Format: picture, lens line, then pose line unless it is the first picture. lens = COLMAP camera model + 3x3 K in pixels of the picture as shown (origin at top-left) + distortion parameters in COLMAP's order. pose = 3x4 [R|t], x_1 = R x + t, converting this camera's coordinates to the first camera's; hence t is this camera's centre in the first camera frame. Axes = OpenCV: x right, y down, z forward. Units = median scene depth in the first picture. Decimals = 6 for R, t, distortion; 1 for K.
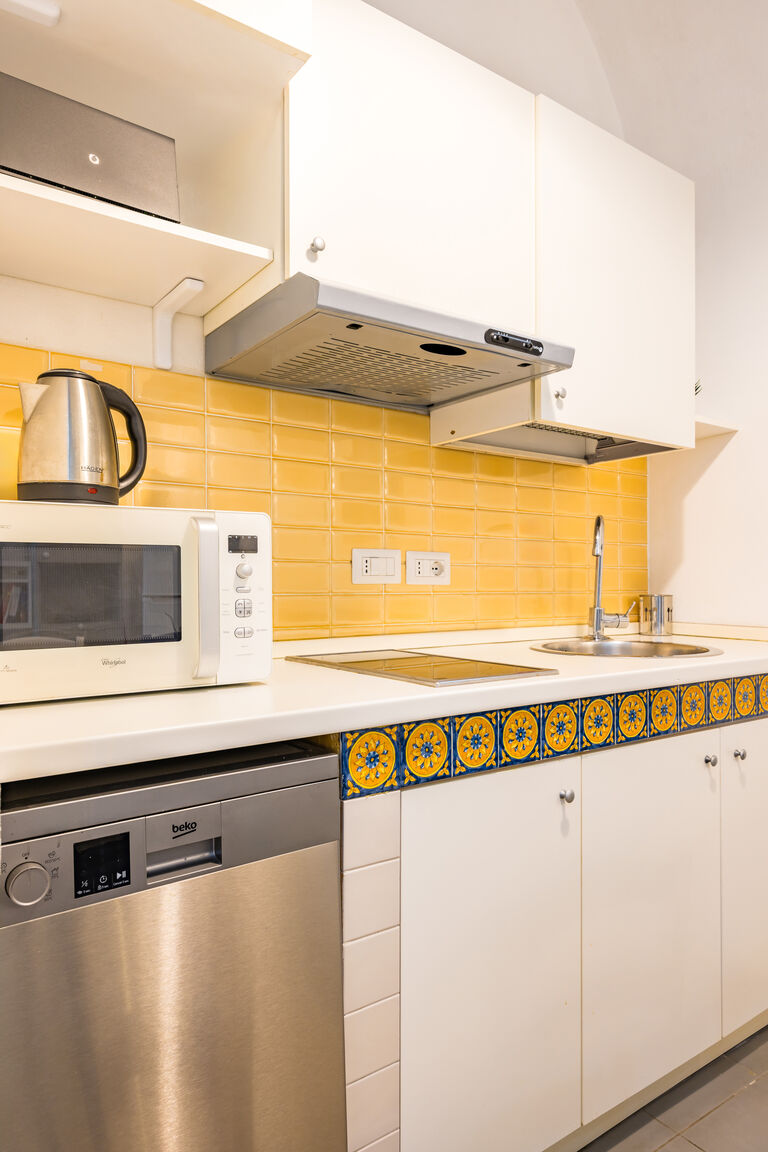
lens RADIAL K [[760.4, 0, 363.7], [0, 760.4, 568.8], [0, 0, 1]] dist [0.009500, -0.002497]
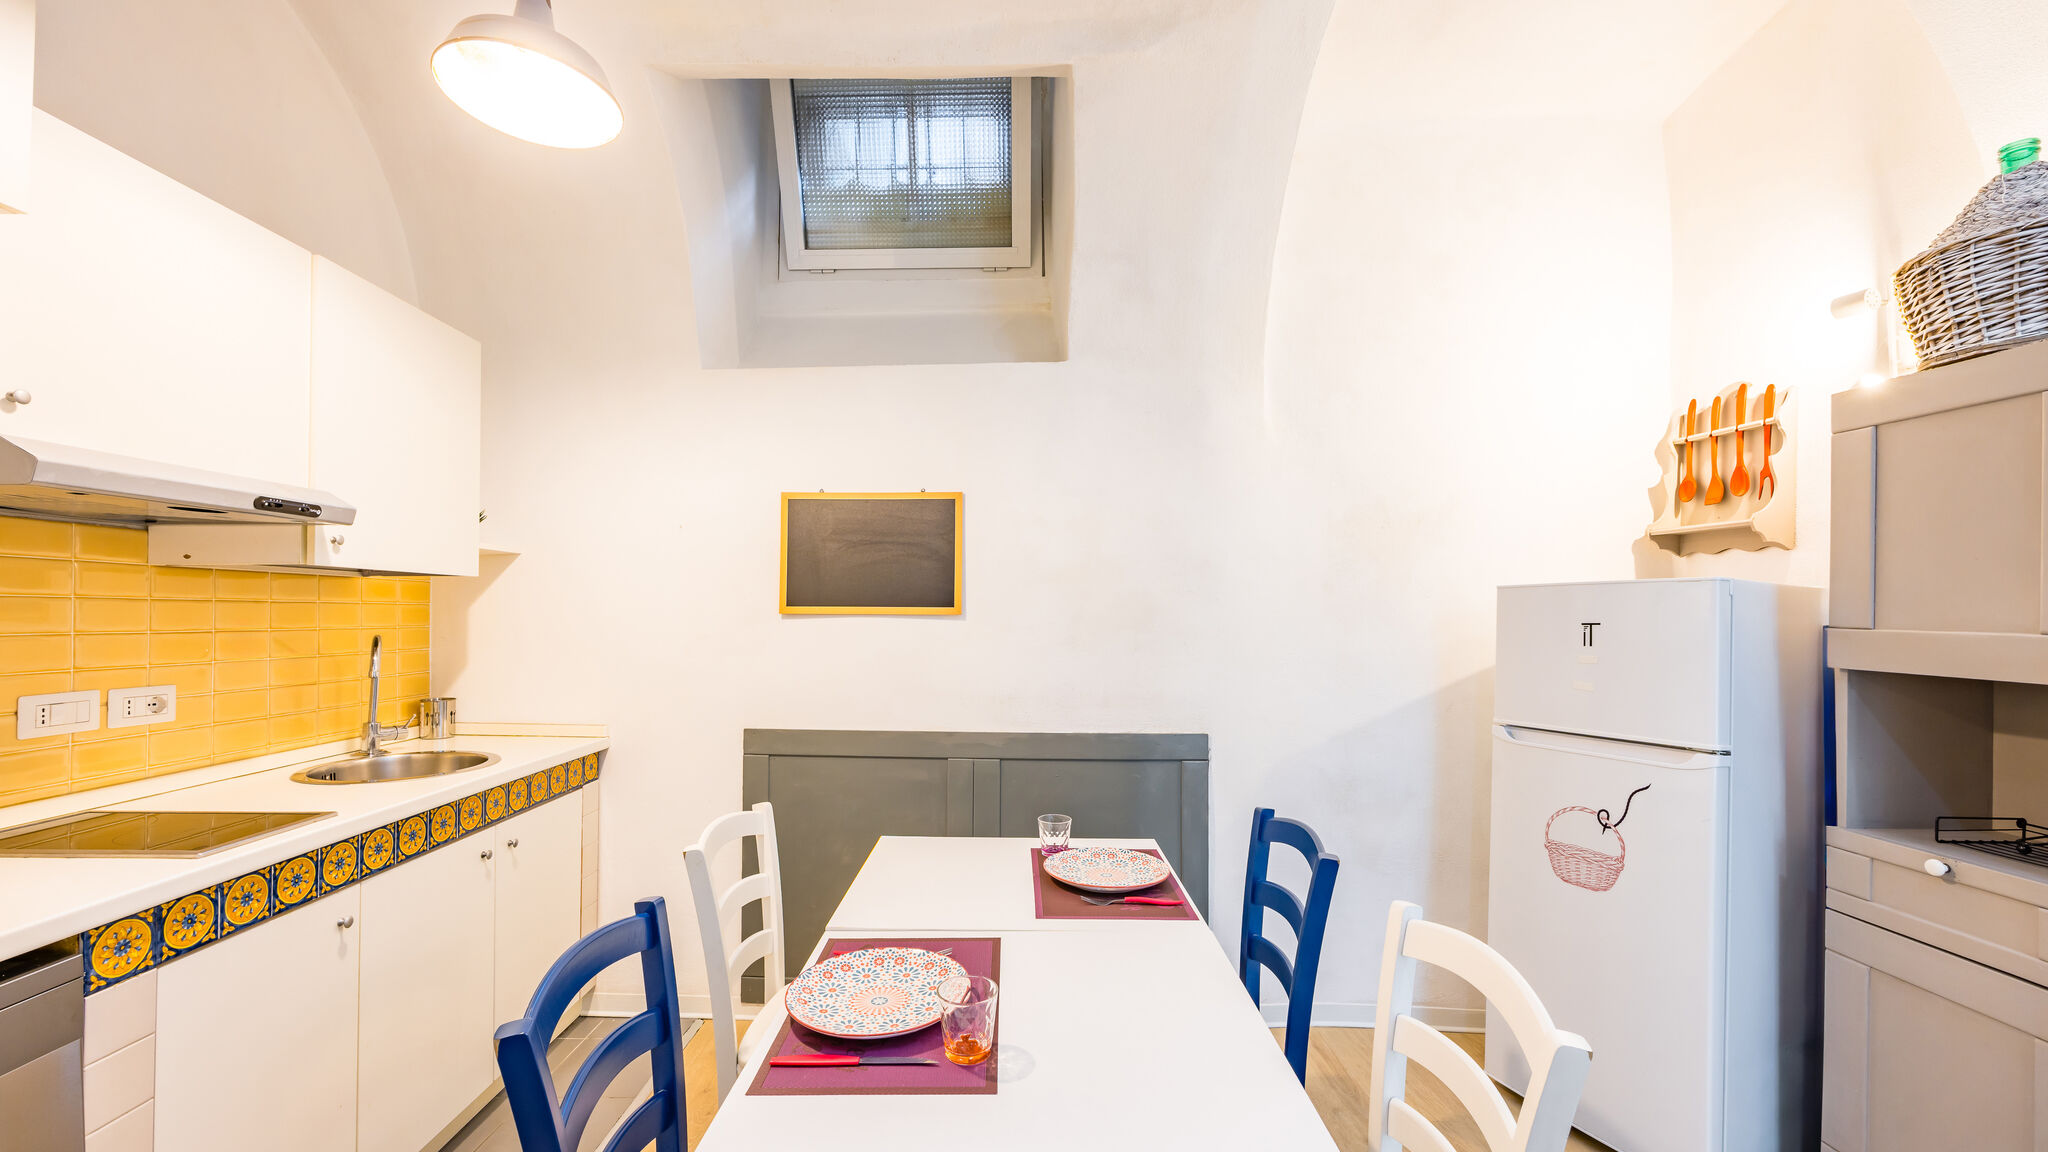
lens RADIAL K [[835.4, 0, 995.4], [0, 835.4, 602.9], [0, 0, 1]] dist [0.003564, 0.000065]
pose [[0.580652, 0.008226, 0.814110, -0.165454], [-0.011906, 0.999928, -0.001612, -0.162825], [-0.814065, -0.008757, 0.580708, -0.440963]]
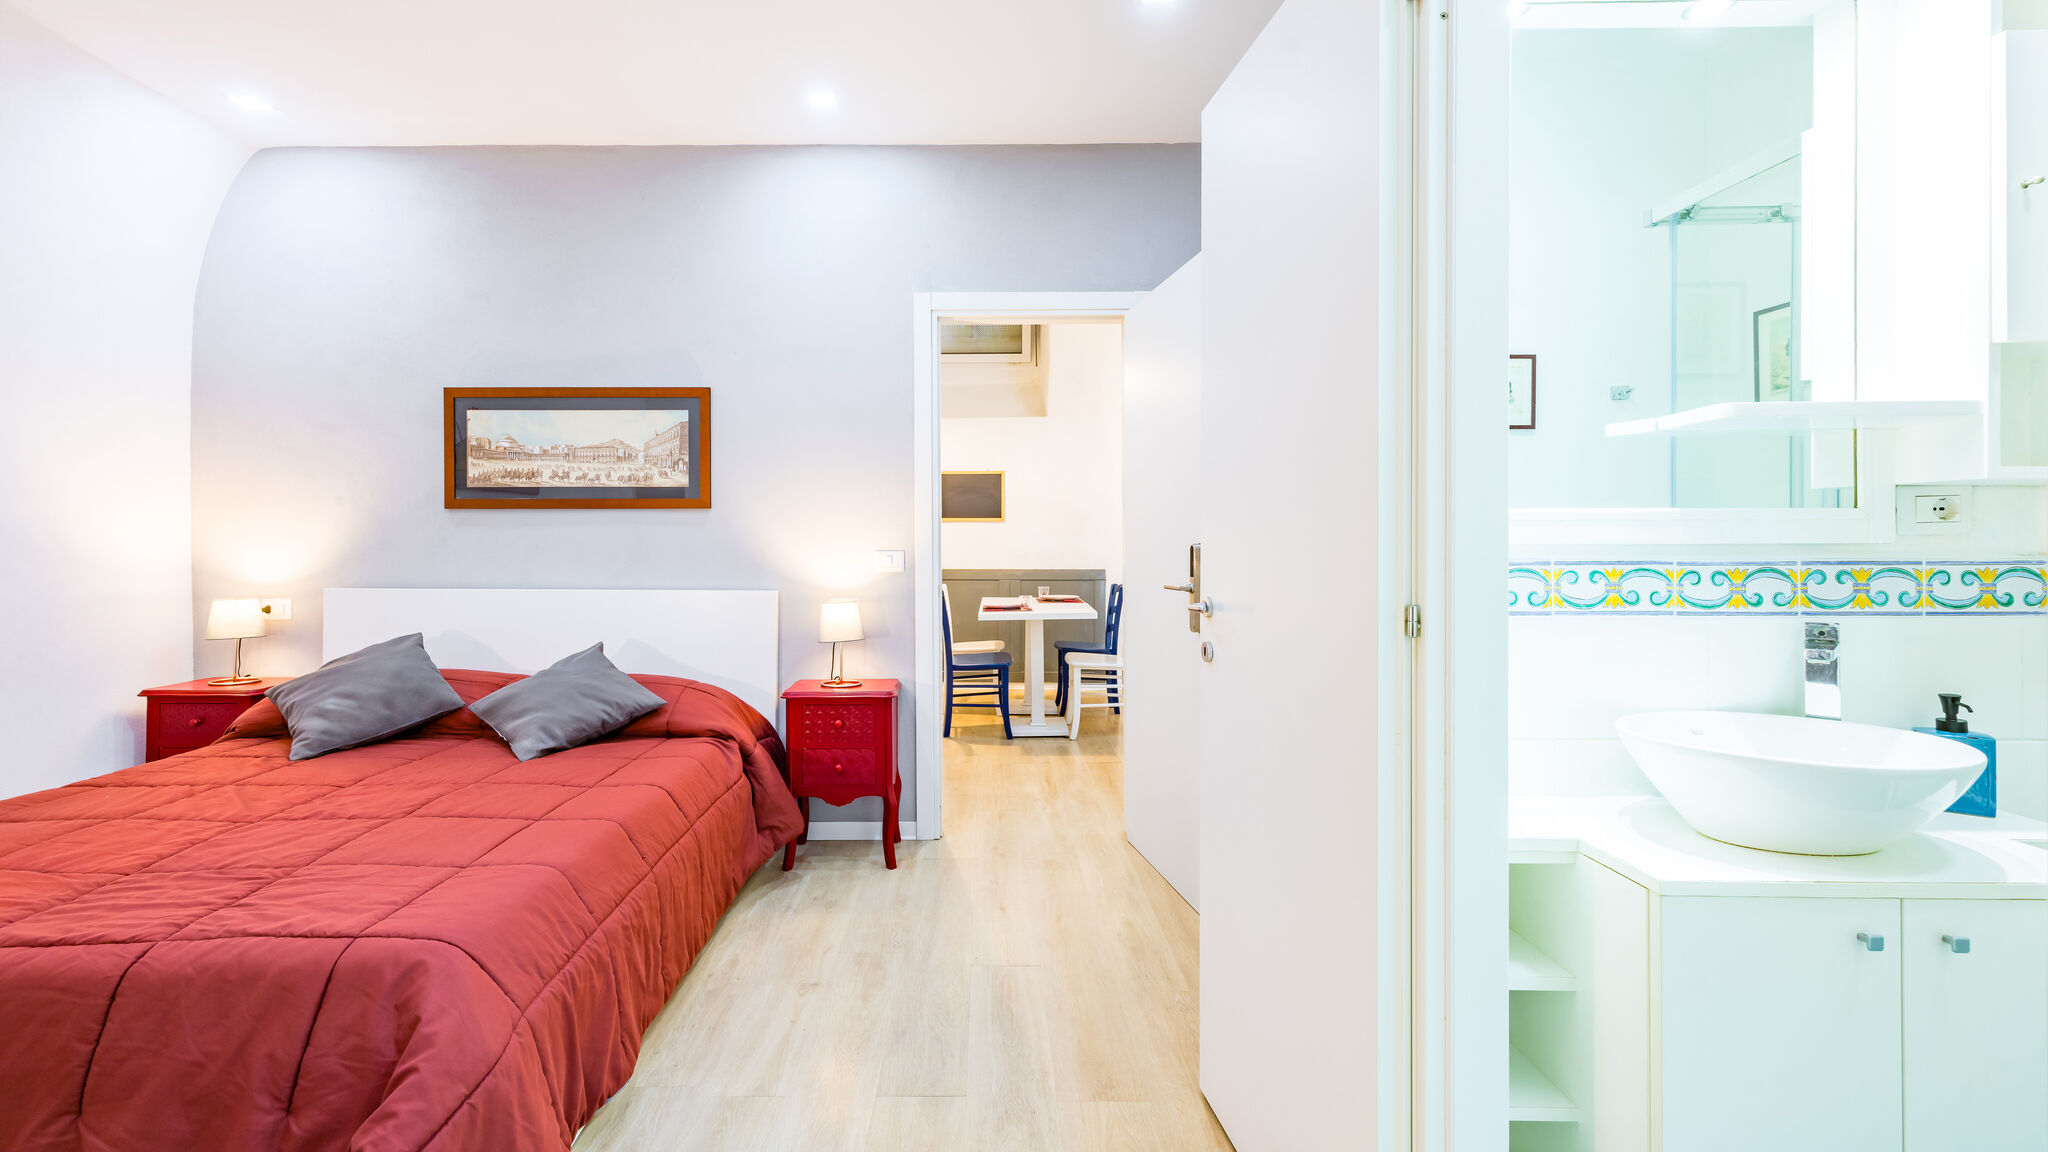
lens RADIAL K [[835.4, 0, 978.5], [0, 835.4, 541.2], [0, 0, 1]] dist [0.003564, 0.000065]
pose [[0.589569, -0.004009, 0.807708, -2.314919], [-0.006153, 0.999936, 0.009455, -0.077235], [-0.807695, -0.010544, 0.589507, -1.781294]]
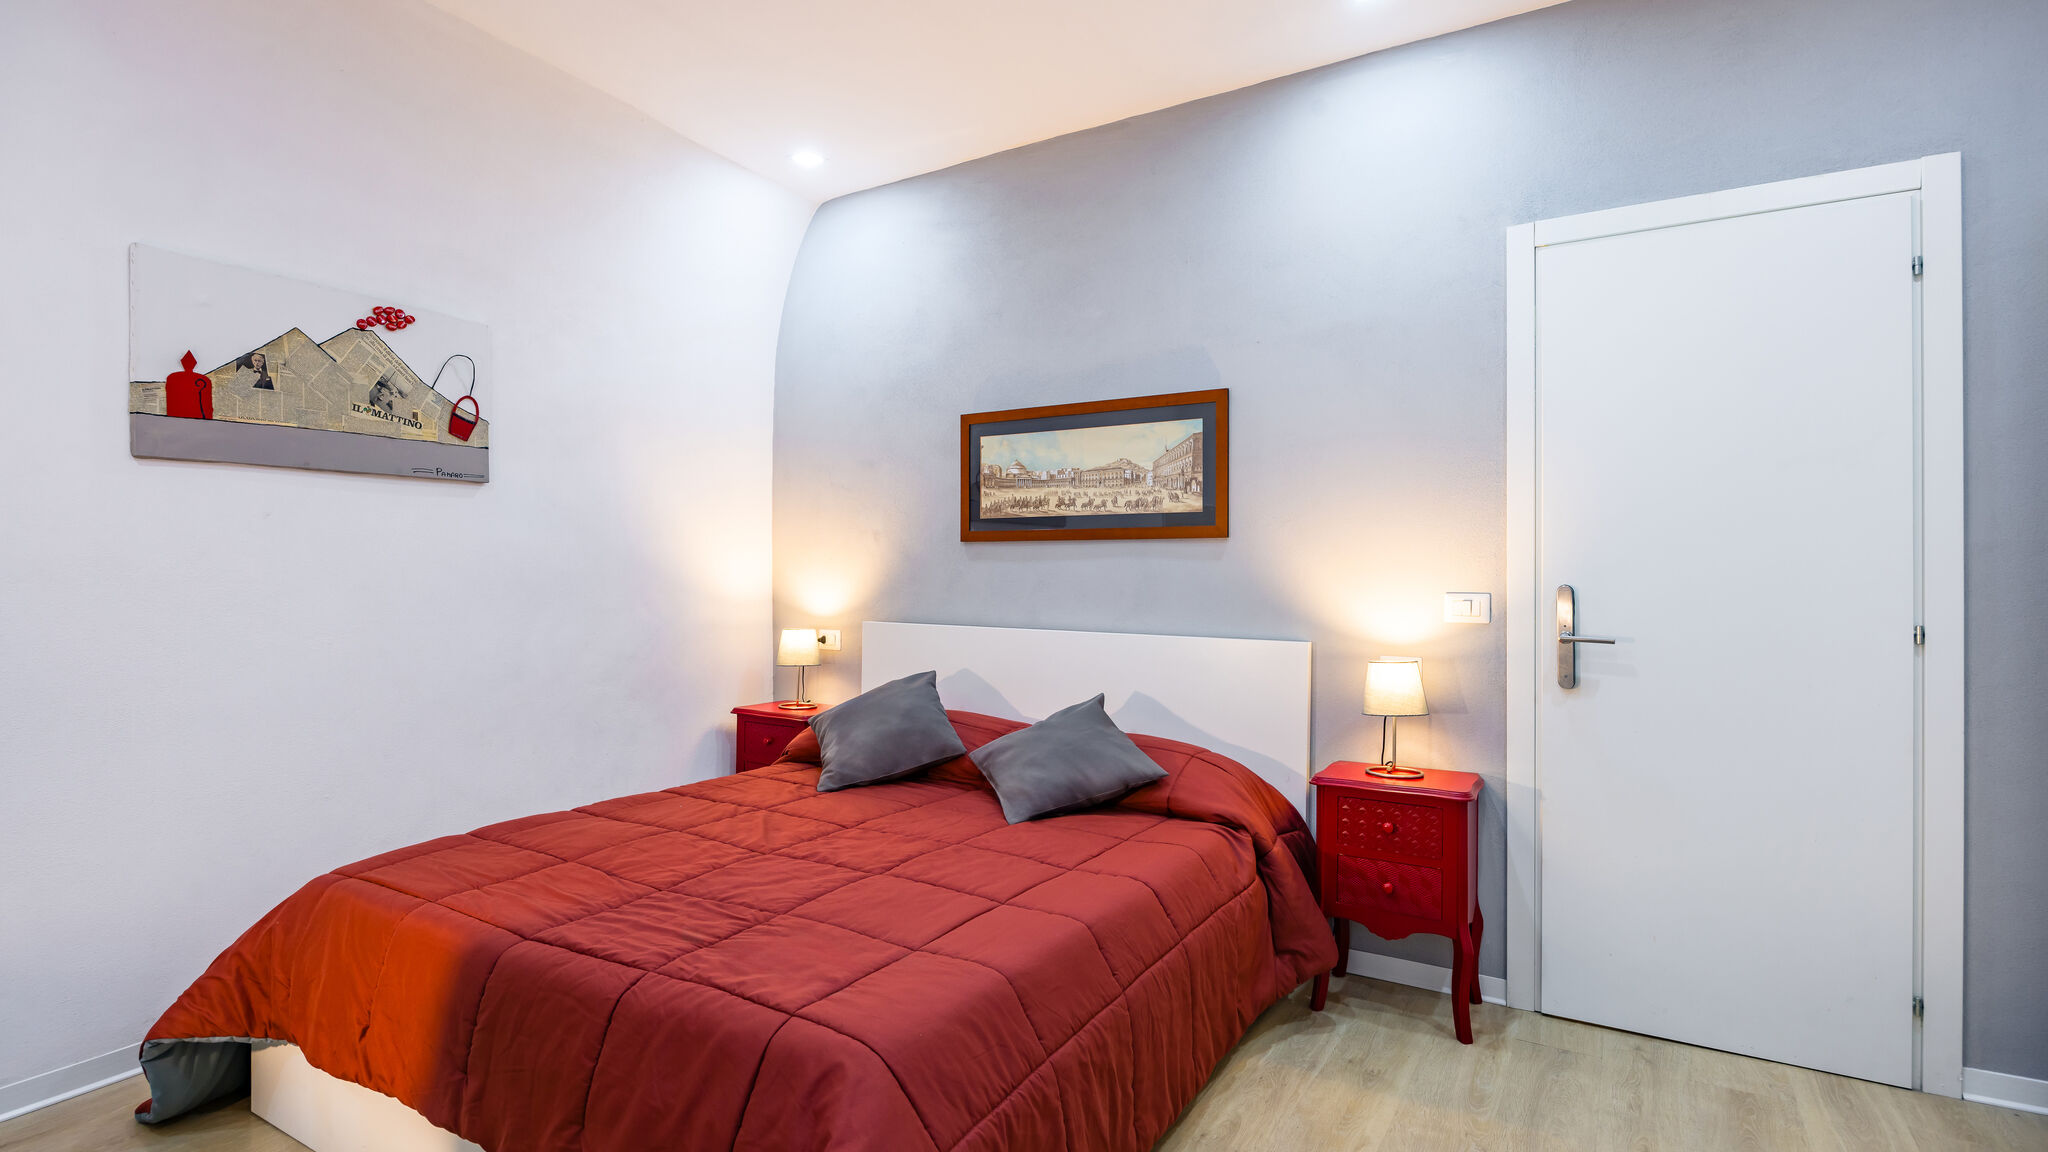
lens RADIAL K [[967.5, 0, 1028.4], [0, 967.5, 573.0], [0, 0, 1]] dist [-0.007471, 0.000124]
pose [[0.924894, 0.004365, 0.380200, -2.140358], [-0.008069, 0.999934, 0.008150, -0.075928], [-0.380139, -0.010605, 0.924869, -1.668262]]
